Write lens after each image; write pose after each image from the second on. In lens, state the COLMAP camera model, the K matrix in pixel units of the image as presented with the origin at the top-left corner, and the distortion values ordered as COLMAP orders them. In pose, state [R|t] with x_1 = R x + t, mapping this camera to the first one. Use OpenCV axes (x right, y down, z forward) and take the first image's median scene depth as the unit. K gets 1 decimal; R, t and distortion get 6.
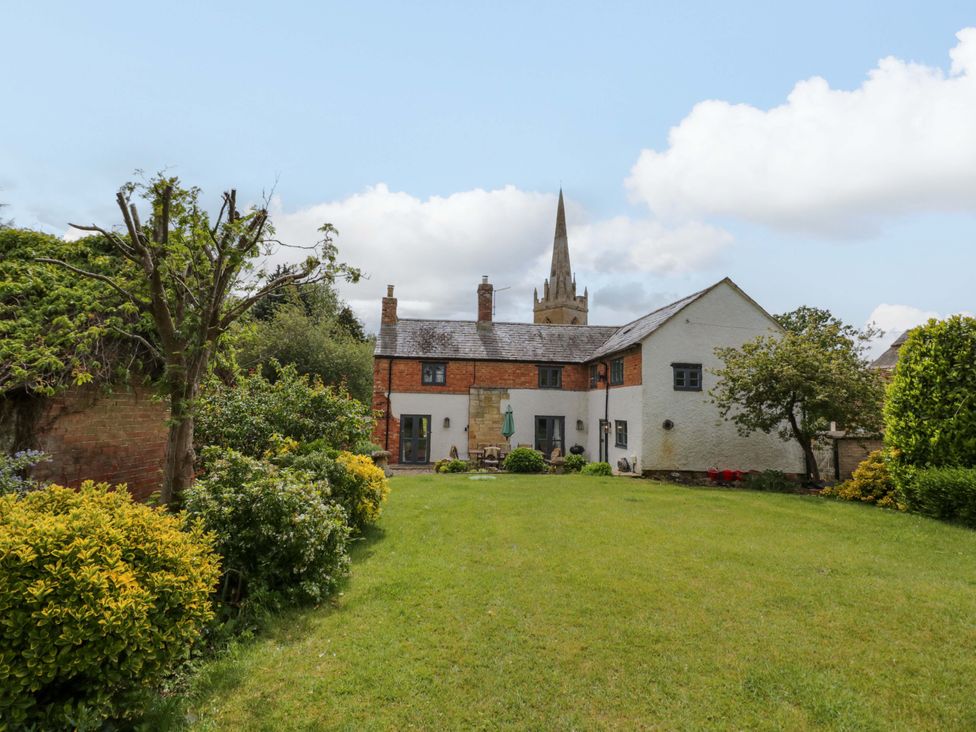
lens RADIAL K [[506.8, 0, 485.0], [0, 506.8, 359.9], [0, 0, 1]] dist [-0.006362, -0.007634]
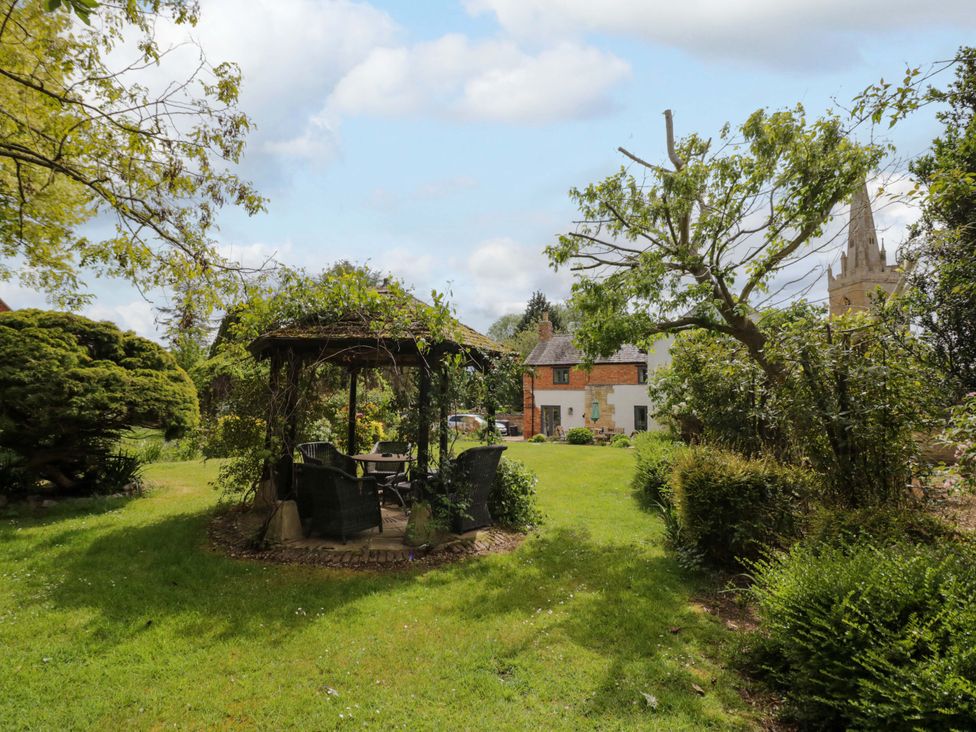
lens RADIAL K [[506.8, 0, 486.1], [0, 506.8, 367.0], [0, 0, 1]] dist [-0.006362, -0.007634]
pose [[0.777608, -0.049580, -0.626792, 0.708860], [0.064254, 0.997933, 0.000776, -0.012497], [0.625458, -0.040877, 0.779186, -0.238901]]
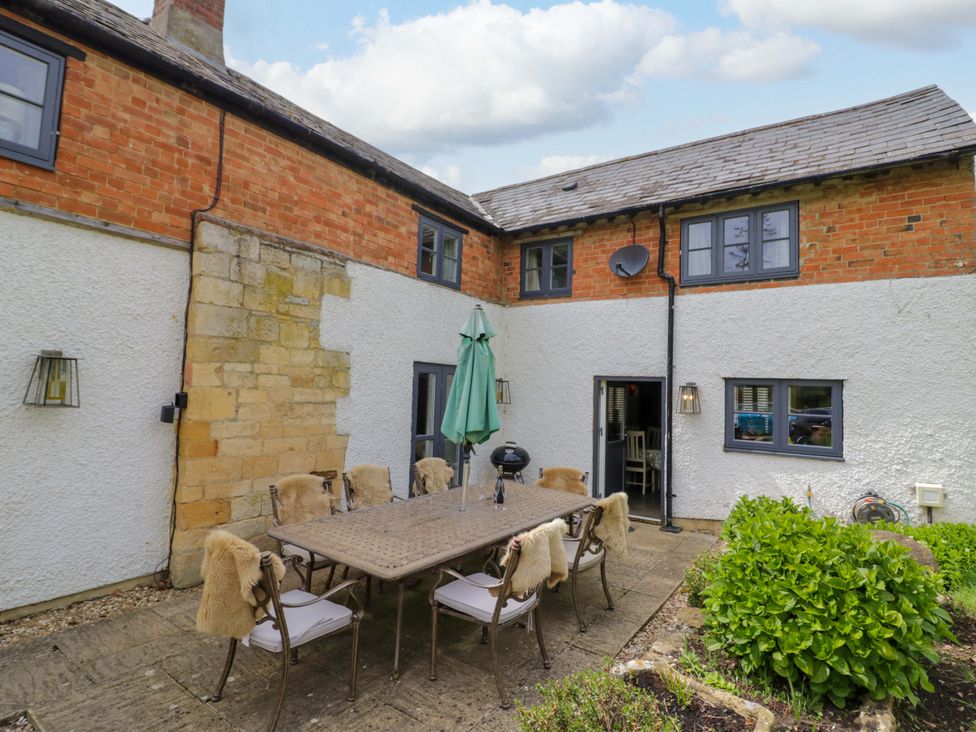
lens RADIAL K [[506.8, 0, 489.9], [0, 506.8, 359.6], [0, 0, 1]] dist [-0.006362, -0.007634]
pose [[0.639061, 0.042197, 0.767998, -0.131029], [-0.097768, 0.994851, 0.026693, 0.112215], [-0.762917, -0.092143, 0.639896, 0.893006]]
